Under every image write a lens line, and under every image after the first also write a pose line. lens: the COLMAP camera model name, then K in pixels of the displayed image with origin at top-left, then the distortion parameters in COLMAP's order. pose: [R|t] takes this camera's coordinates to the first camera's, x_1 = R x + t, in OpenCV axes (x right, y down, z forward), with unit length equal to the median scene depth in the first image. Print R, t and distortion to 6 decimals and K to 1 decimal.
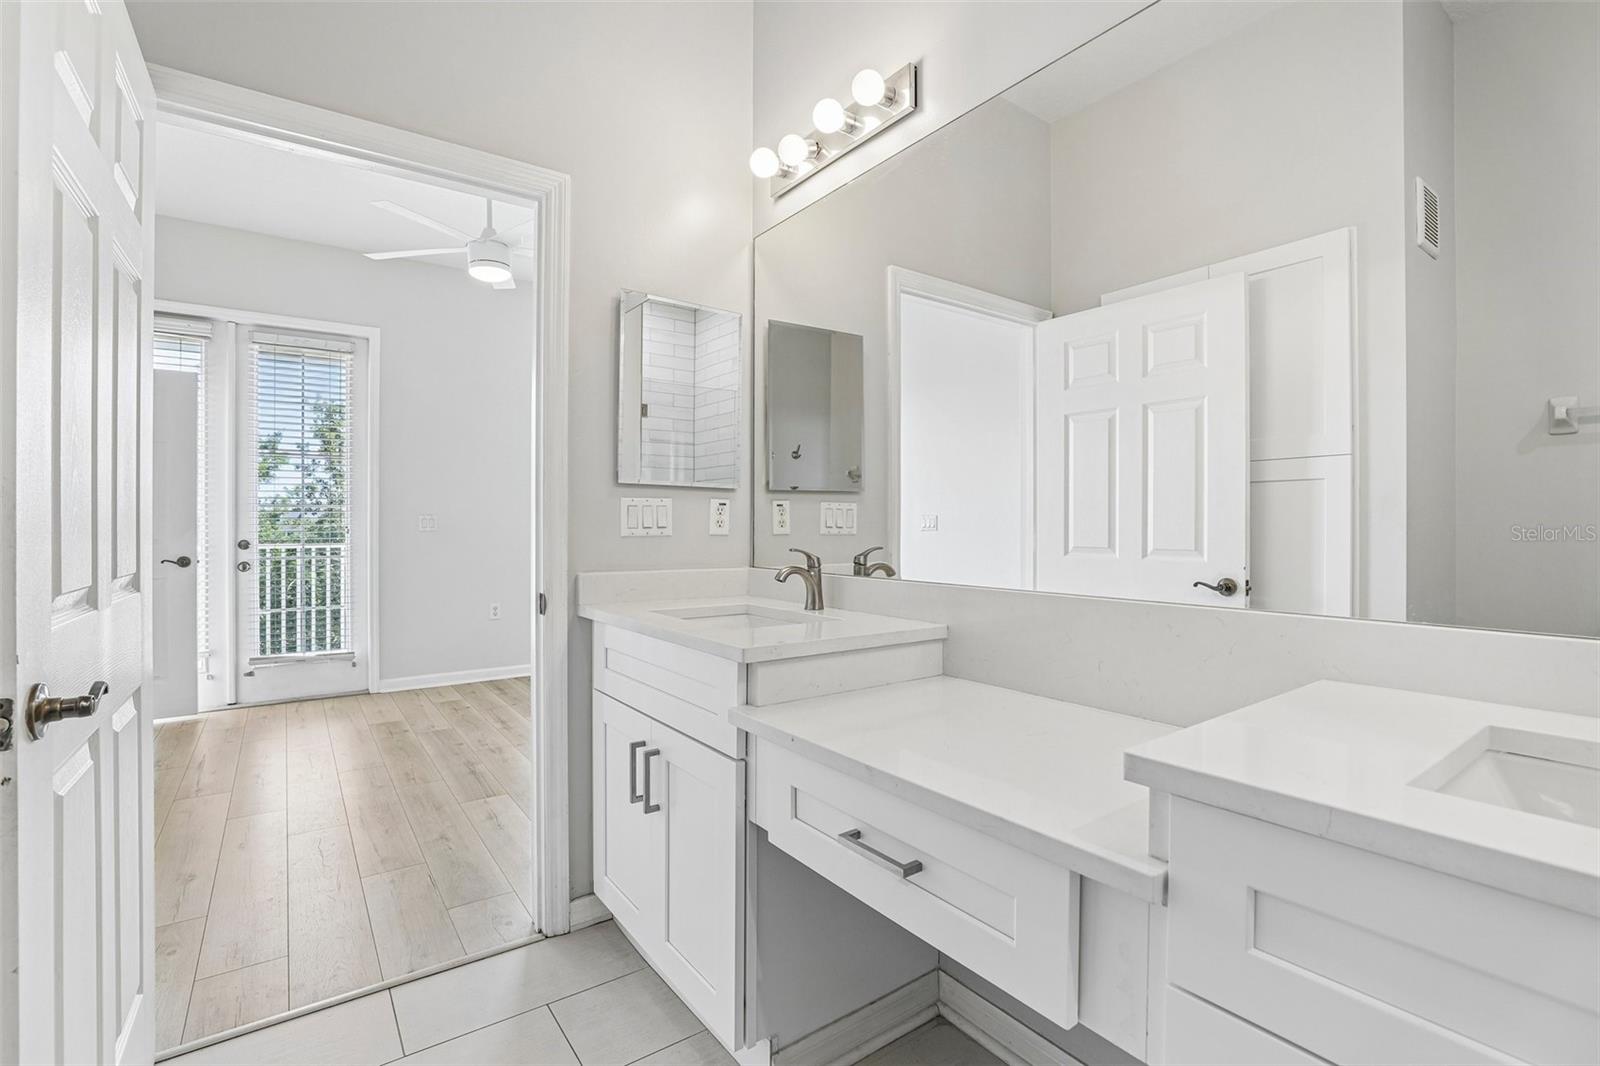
lens RADIAL K [[728.3, 0, 795.1], [0, 728.3, 528.9], [0, 0, 1]] dist [-0.037373, 0.010629]
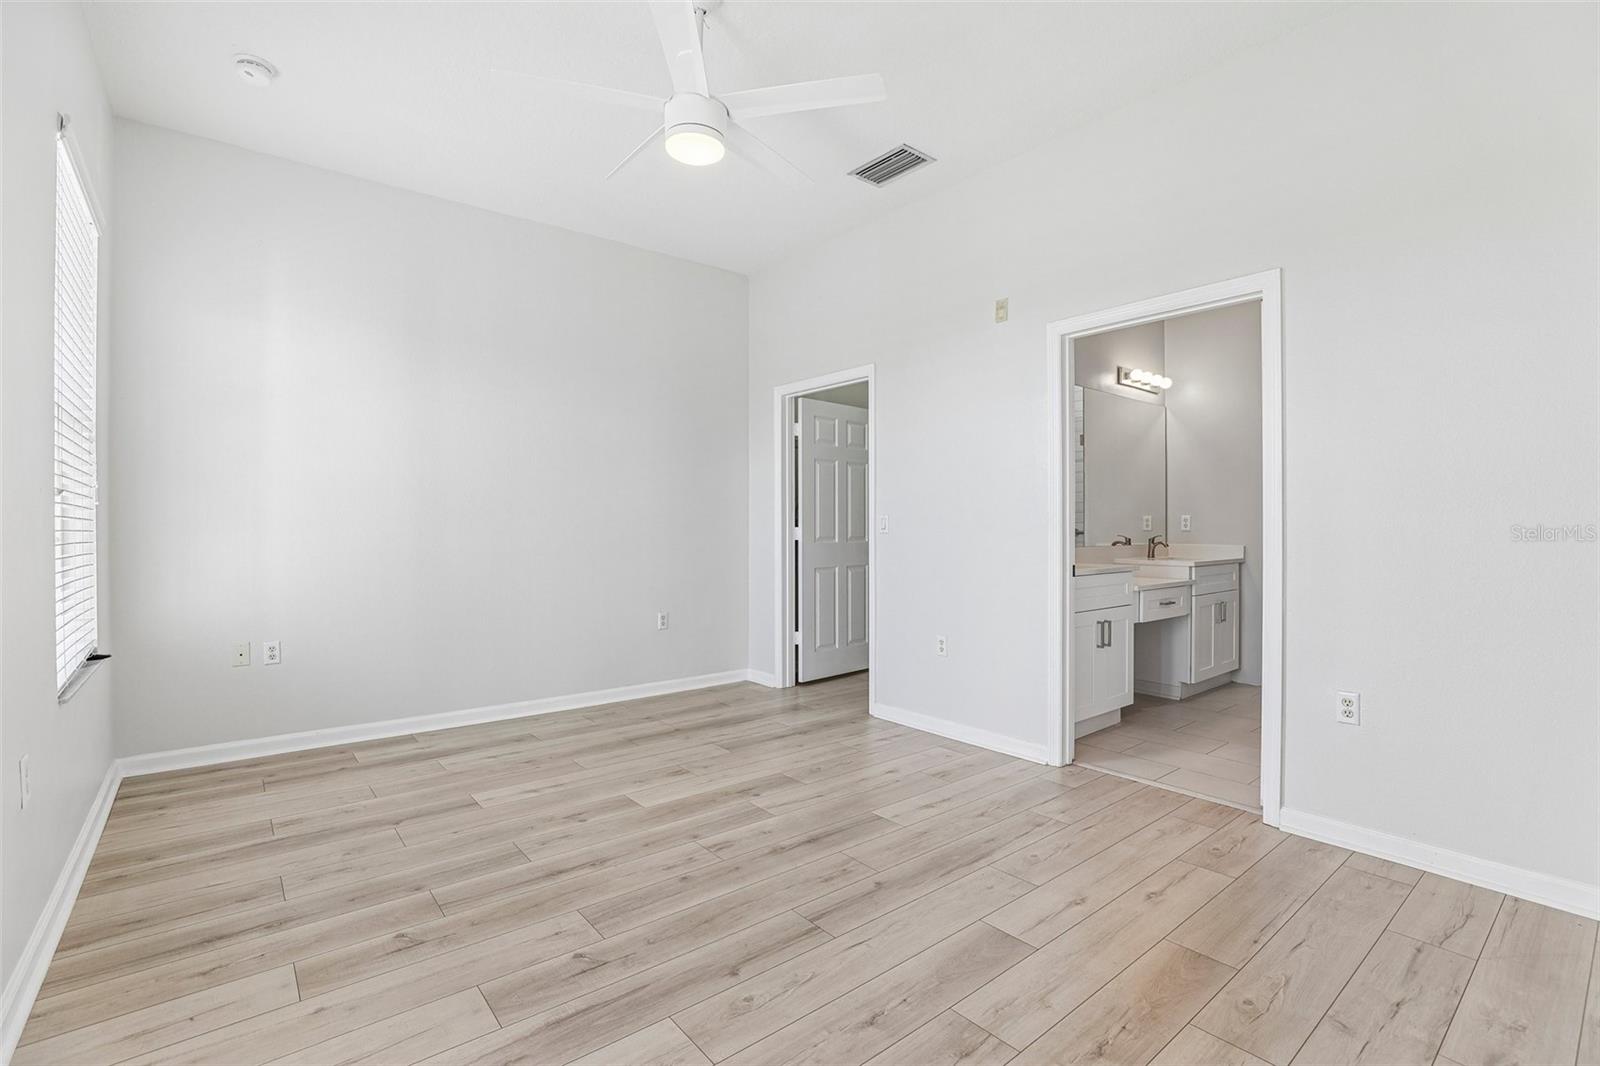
lens RADIAL K [[728.3, 0, 800.9], [0, 728.3, 524.3], [0, 0, 1]] dist [-0.037373, 0.010629]
pose [[-0.070764, 0.008014, 0.997461, -0.910594], [0.006652, 0.999949, -0.007562, -0.000028], [-0.997471, 0.006100, -0.070814, 0.786278]]
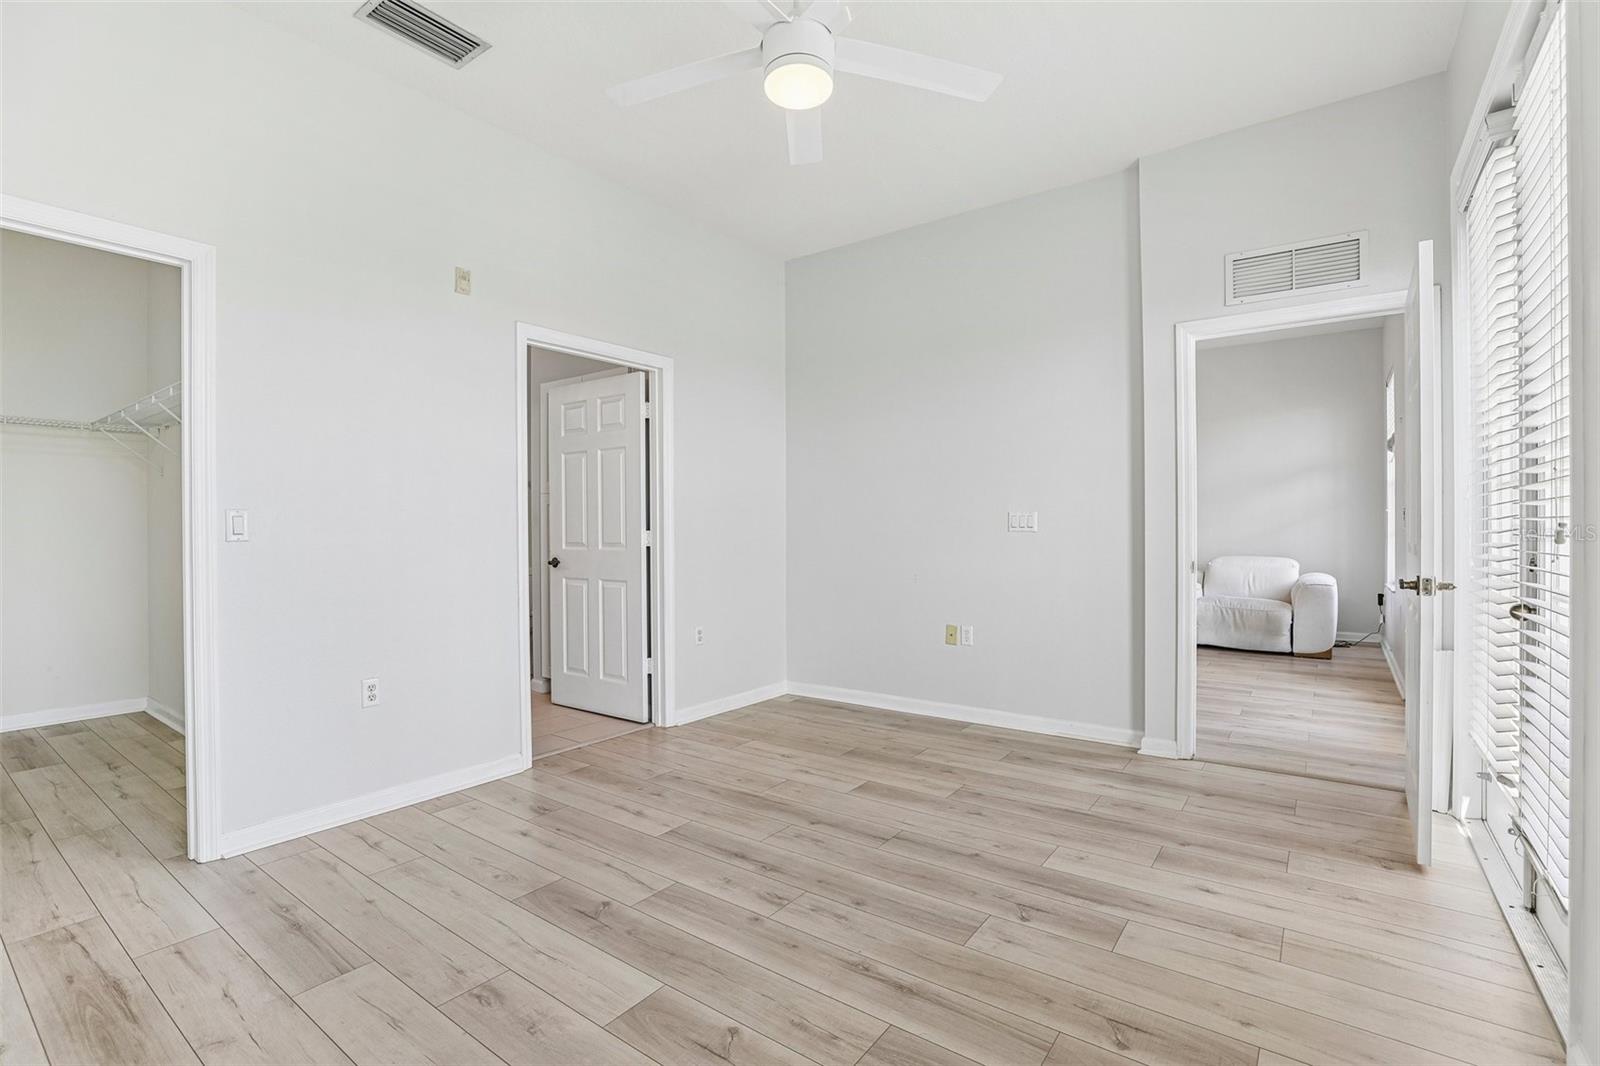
lens RADIAL K [[728.3, 0, 797.5], [0, 728.3, 527.3], [0, 0, 1]] dist [-0.037373, 0.010629]
pose [[-0.950313, 0.008499, -0.311180, -0.200827], [0.006995, 0.999958, 0.005946, -0.005841], [0.311218, 0.003474, -0.950332, 1.279272]]
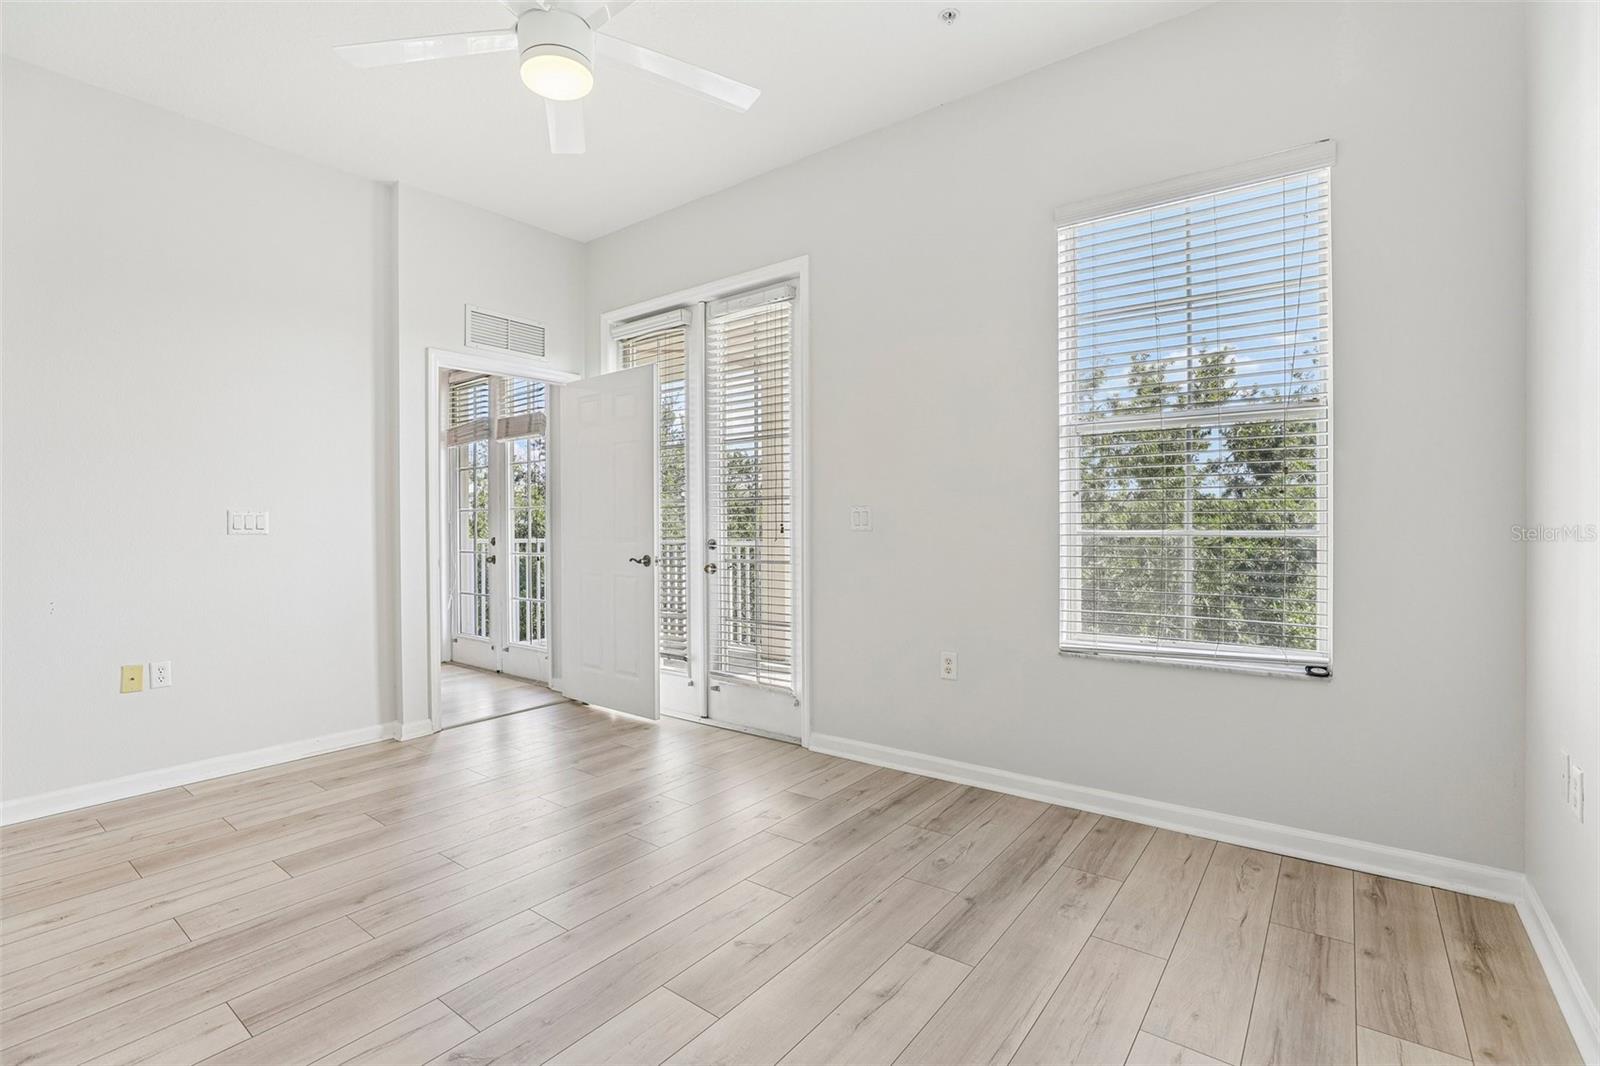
lens RADIAL K [[728.3, 0, 801.5], [0, 728.3, 527.7], [0, 0, 1]] dist [-0.037373, 0.010629]
pose [[0.300024, 0.003386, -0.953926, 0.142173], [0.000005, 0.999994, 0.003551, -0.002441], [0.953932, -0.001071, 0.300022, 0.836259]]
